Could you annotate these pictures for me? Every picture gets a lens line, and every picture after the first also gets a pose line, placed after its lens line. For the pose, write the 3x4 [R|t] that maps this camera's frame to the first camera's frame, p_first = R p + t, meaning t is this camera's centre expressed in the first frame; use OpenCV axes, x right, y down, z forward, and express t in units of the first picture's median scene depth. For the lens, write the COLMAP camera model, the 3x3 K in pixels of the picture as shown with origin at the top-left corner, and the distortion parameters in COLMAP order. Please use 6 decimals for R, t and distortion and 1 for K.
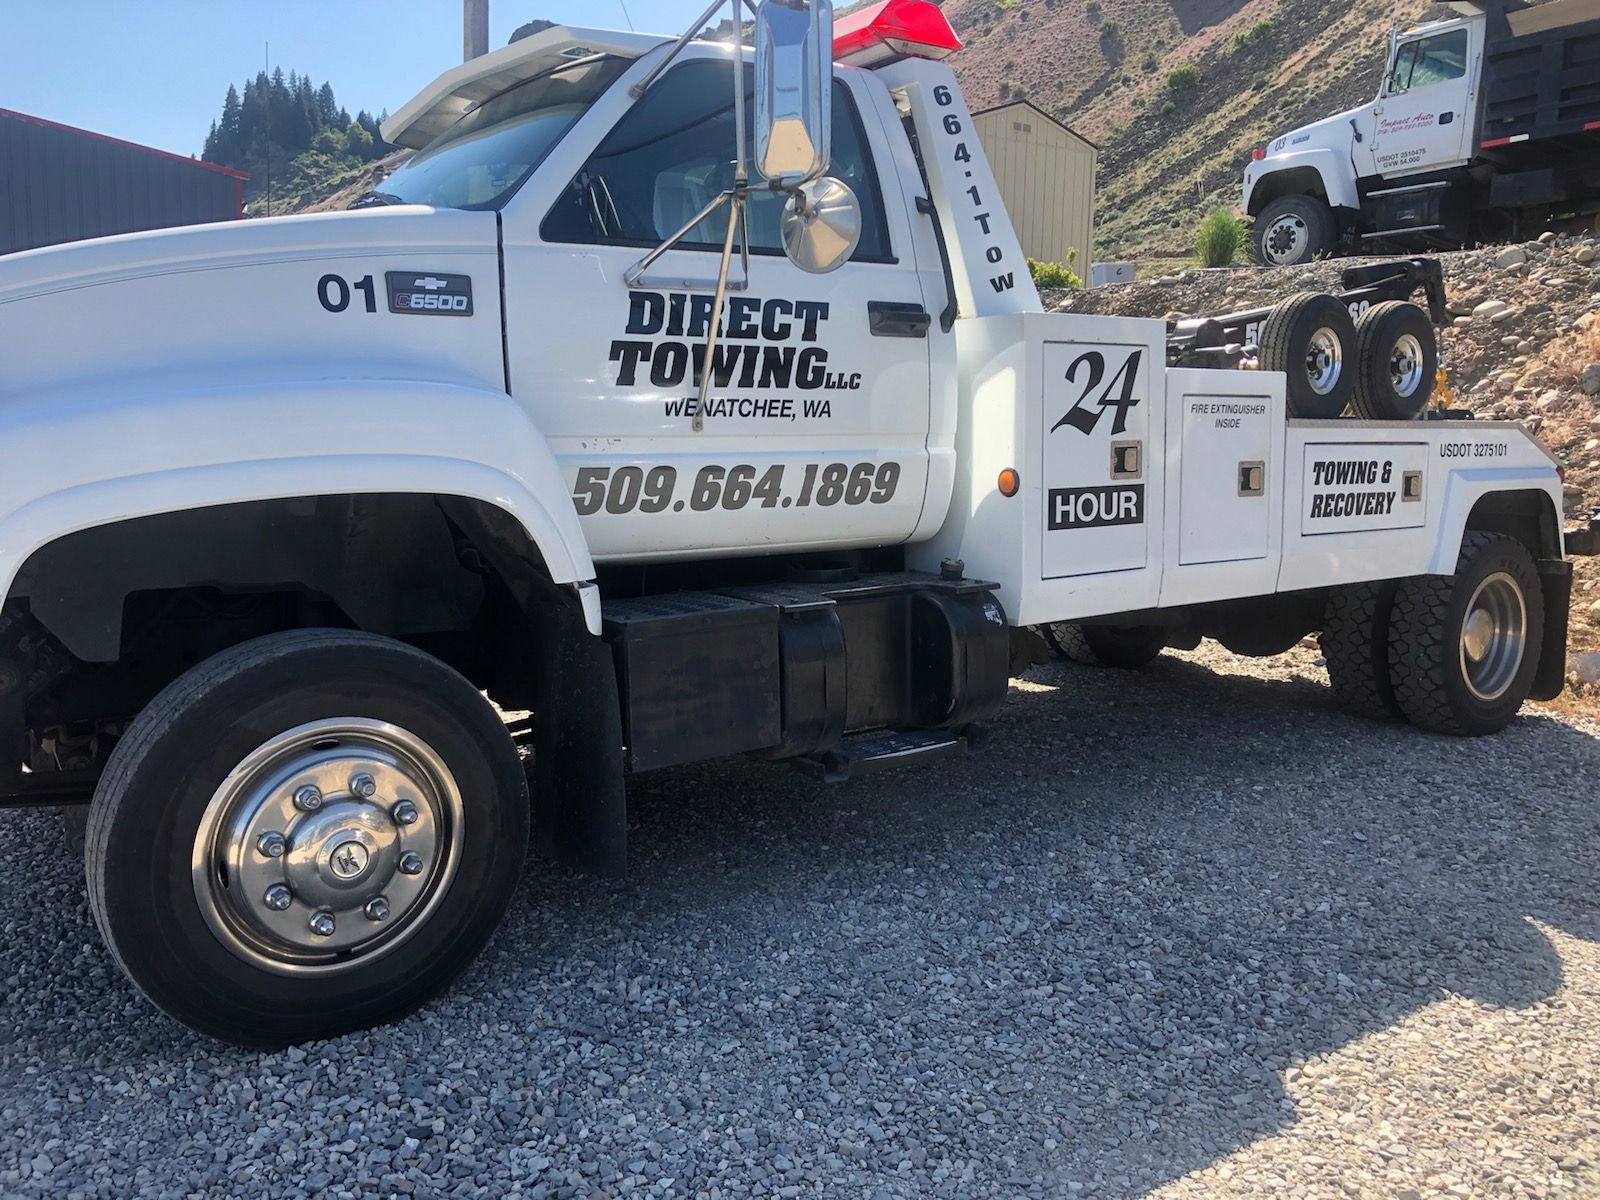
lens RADIAL K [[1238.7, 0, 800.0], [0, 1238.7, 600.0], [0, 0, 1]] dist [0.188951, -0.573222]
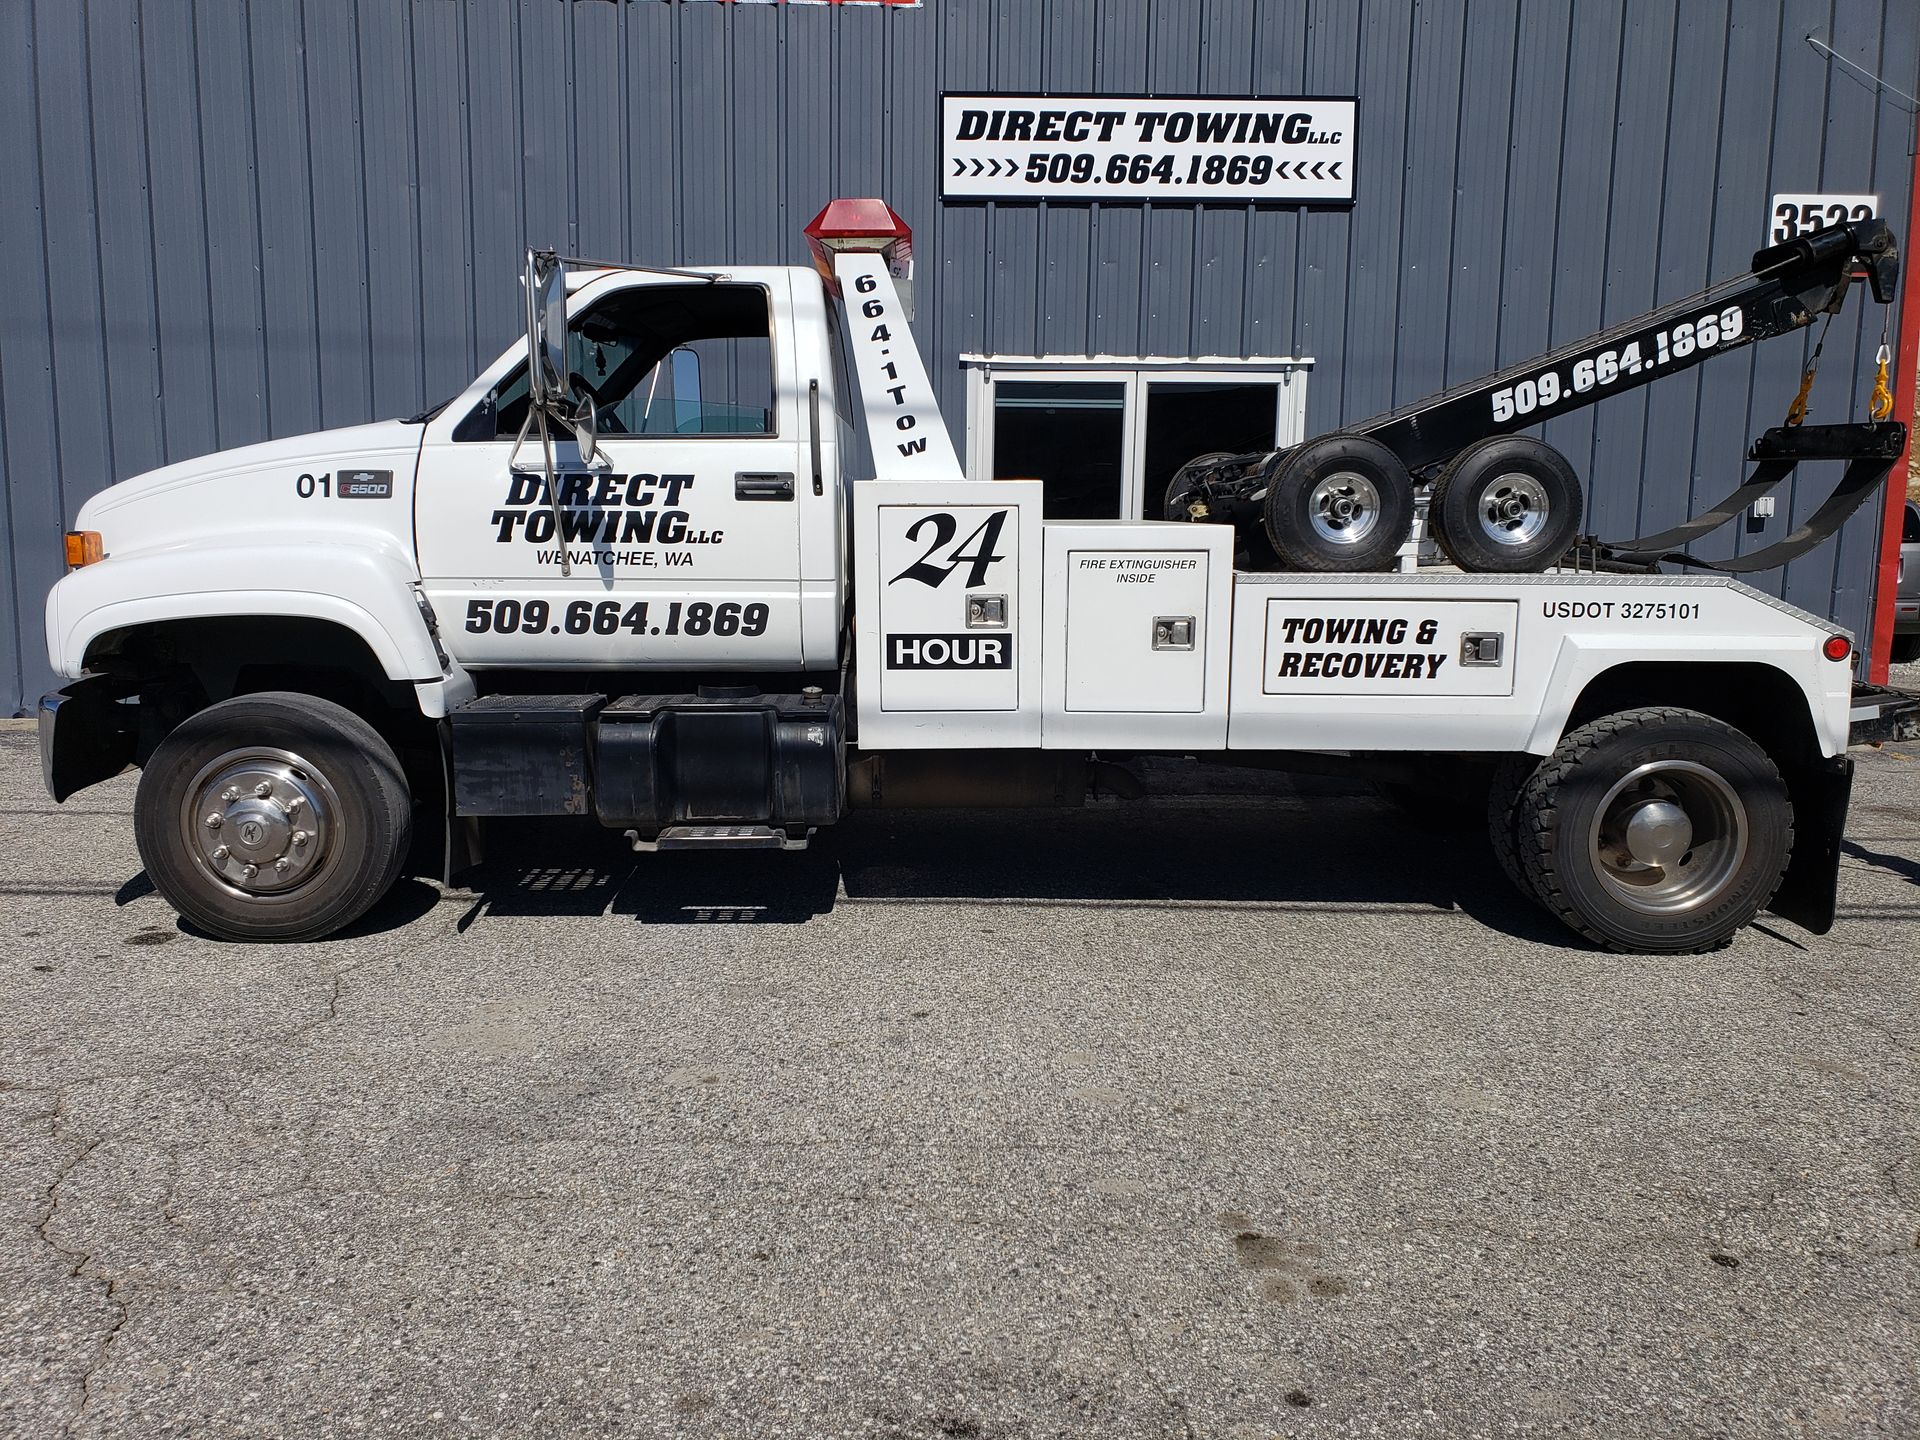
lens RADIAL K [[1486.5, 0, 960.0], [0, 1486.5, 720.0], [0, 0, 1]] dist [0.188951, -0.573222]
pose [[0.841416, 0.098383, -0.531357, 1.033994], [-0.083707, 0.995148, 0.051705, -0.090290], [0.533865, 0.000973, 0.845569, -0.123963]]
